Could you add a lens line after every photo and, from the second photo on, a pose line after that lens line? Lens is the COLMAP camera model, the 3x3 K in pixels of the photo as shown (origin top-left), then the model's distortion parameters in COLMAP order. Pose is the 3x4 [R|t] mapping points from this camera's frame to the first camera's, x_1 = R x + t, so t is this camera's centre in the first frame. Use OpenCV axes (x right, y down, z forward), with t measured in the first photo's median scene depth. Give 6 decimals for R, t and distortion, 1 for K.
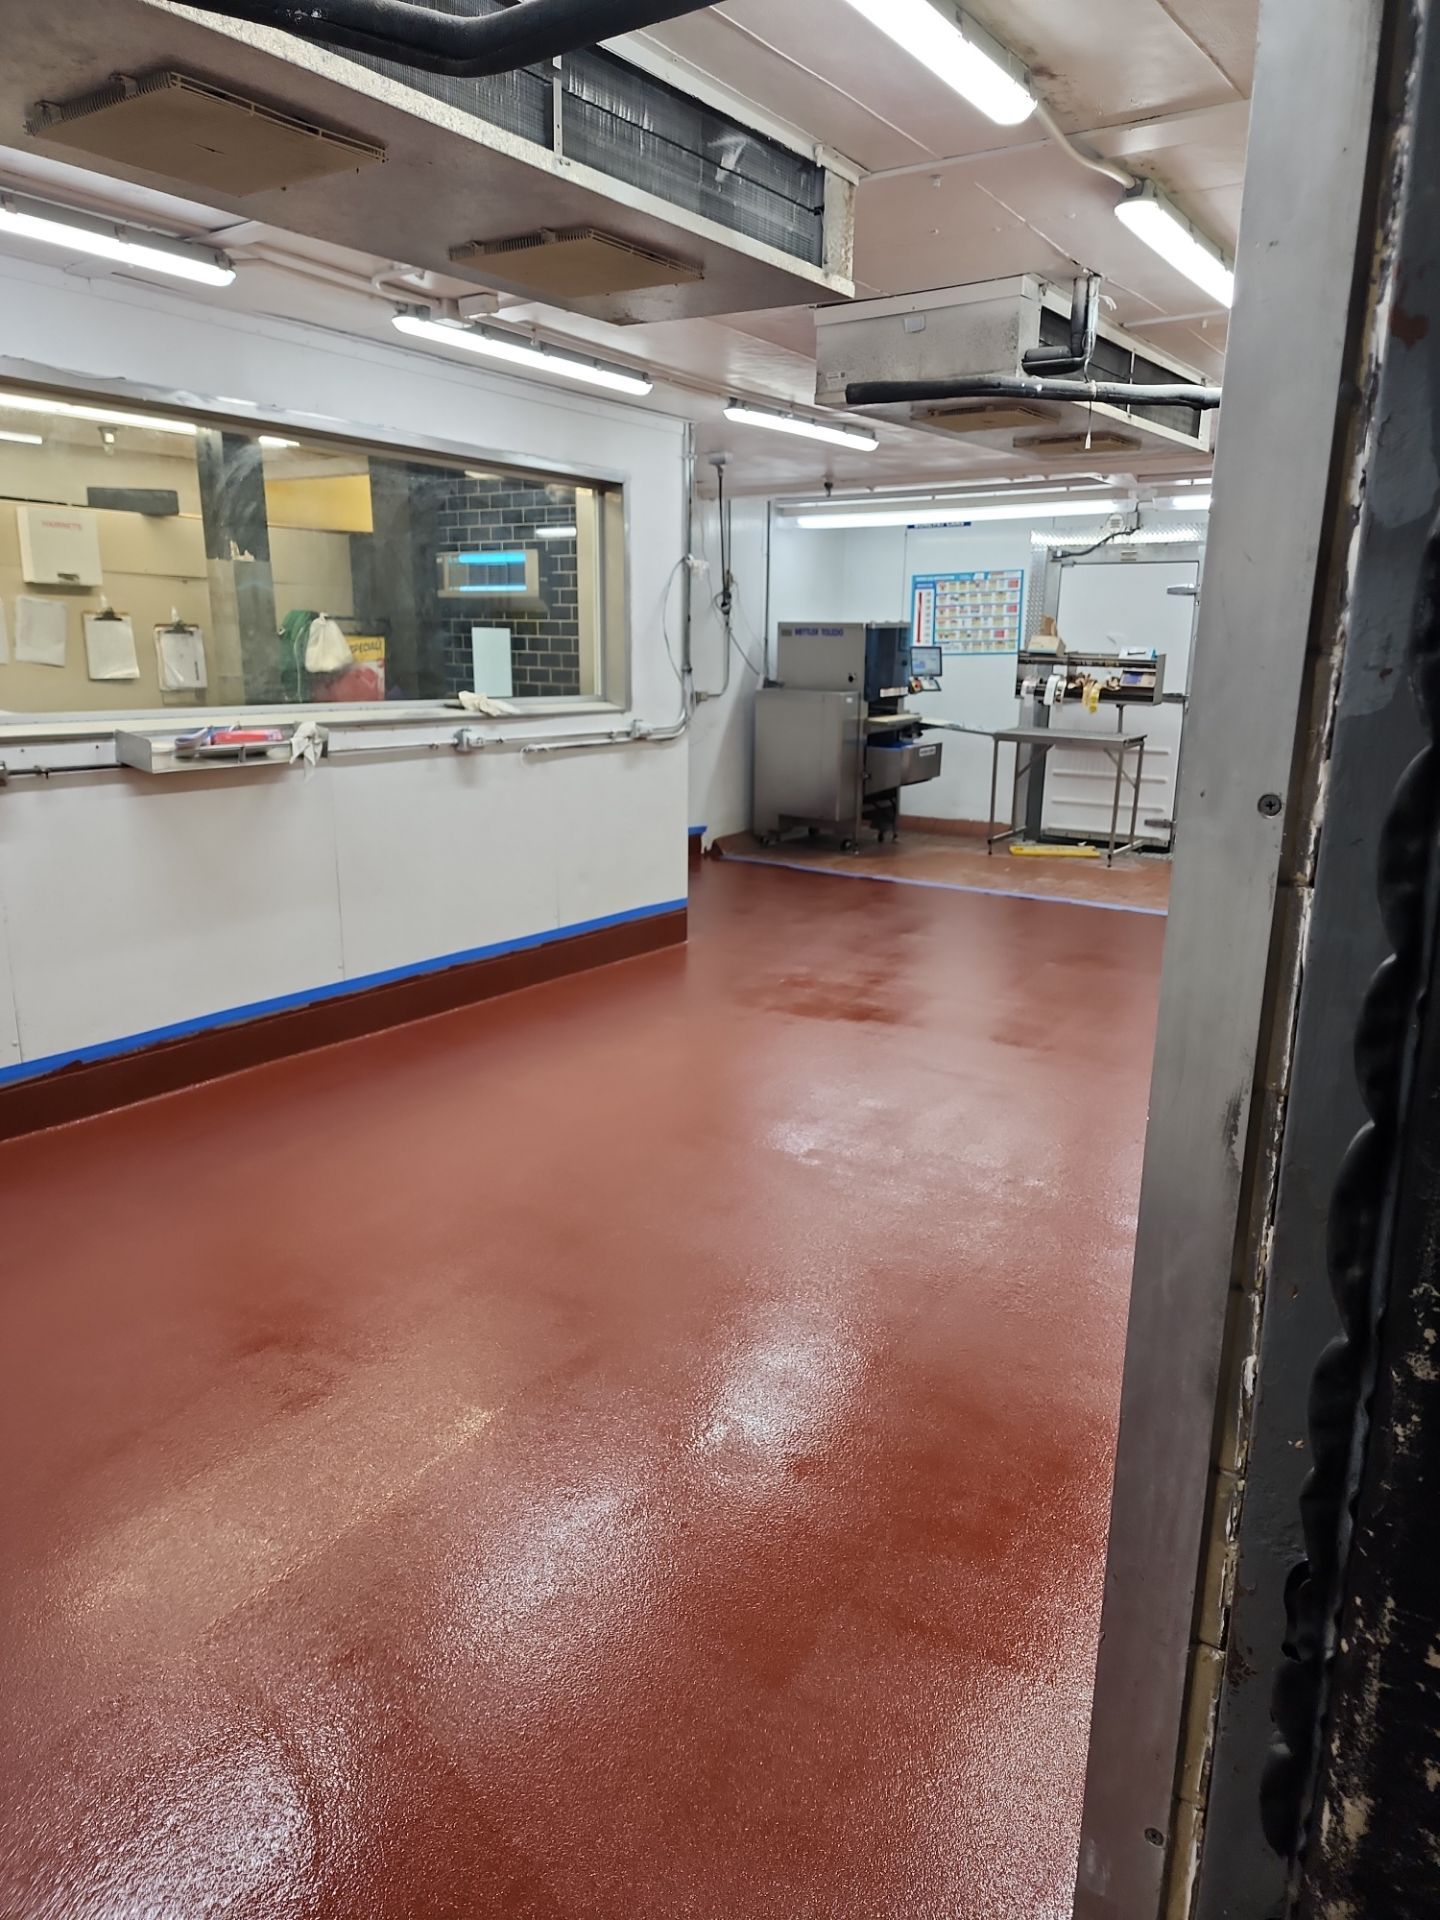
lens RADIAL K [[1307.3, 0, 739.3], [0, 1307.3, 965.8], [0, 0, 1]] dist [0.089163, -0.076120]
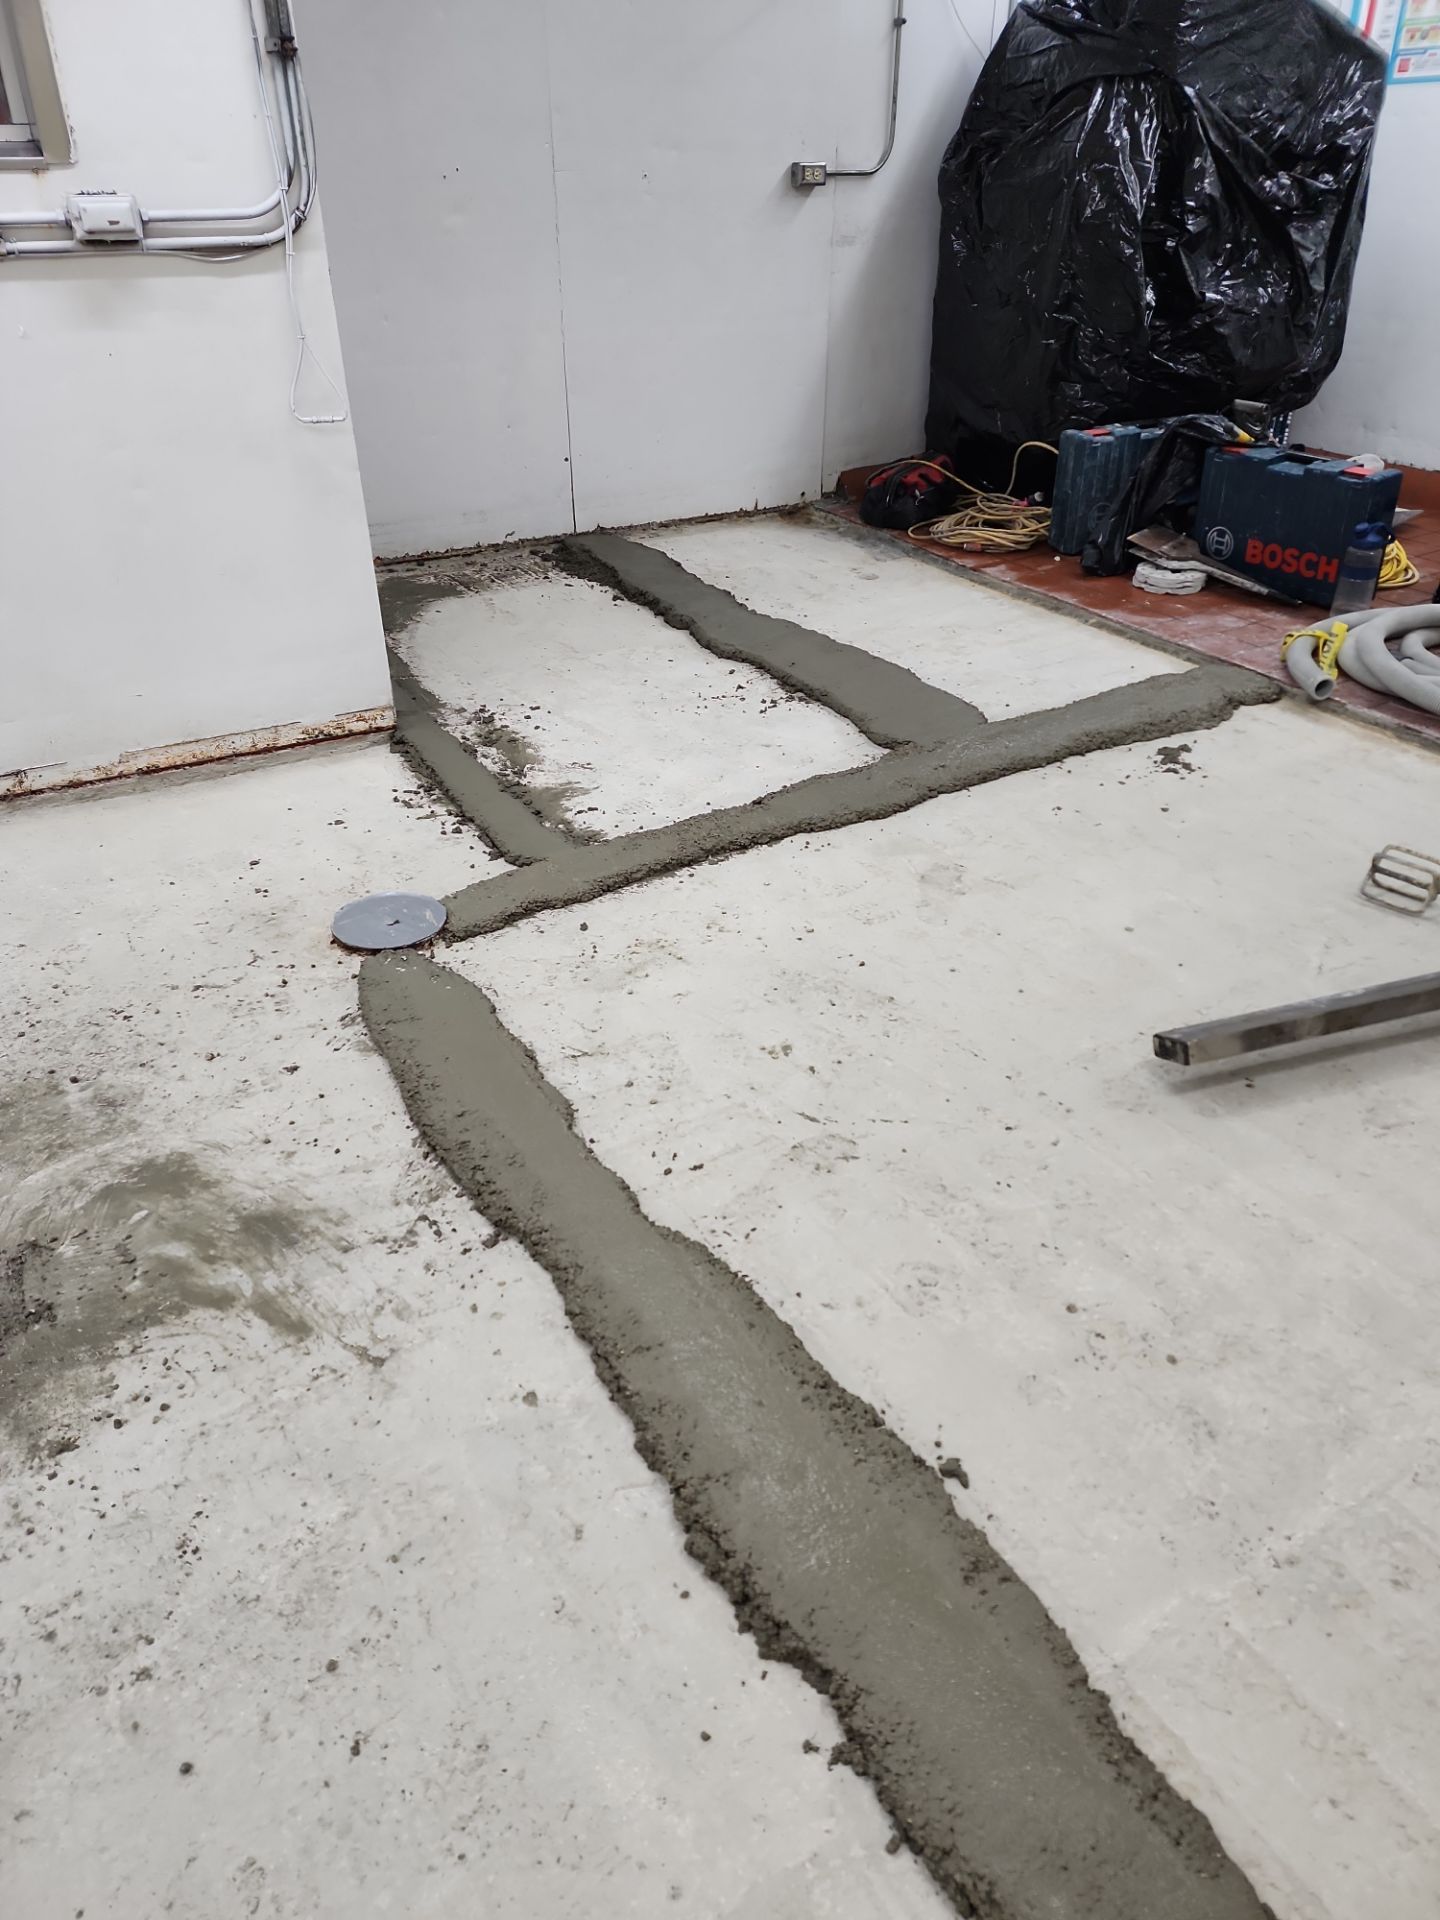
lens RADIAL K [[1307.3, 0, 739.3], [0, 1307.3, 965.8], [0, 0, 1]] dist [0.089163, -0.076120]
pose [[0.906577, 0.207762, -0.367360, 0.202929], [-0.088736, 0.944814, 0.315360, -0.074779], [0.412606, -0.253300, 0.874983, 0.448175]]
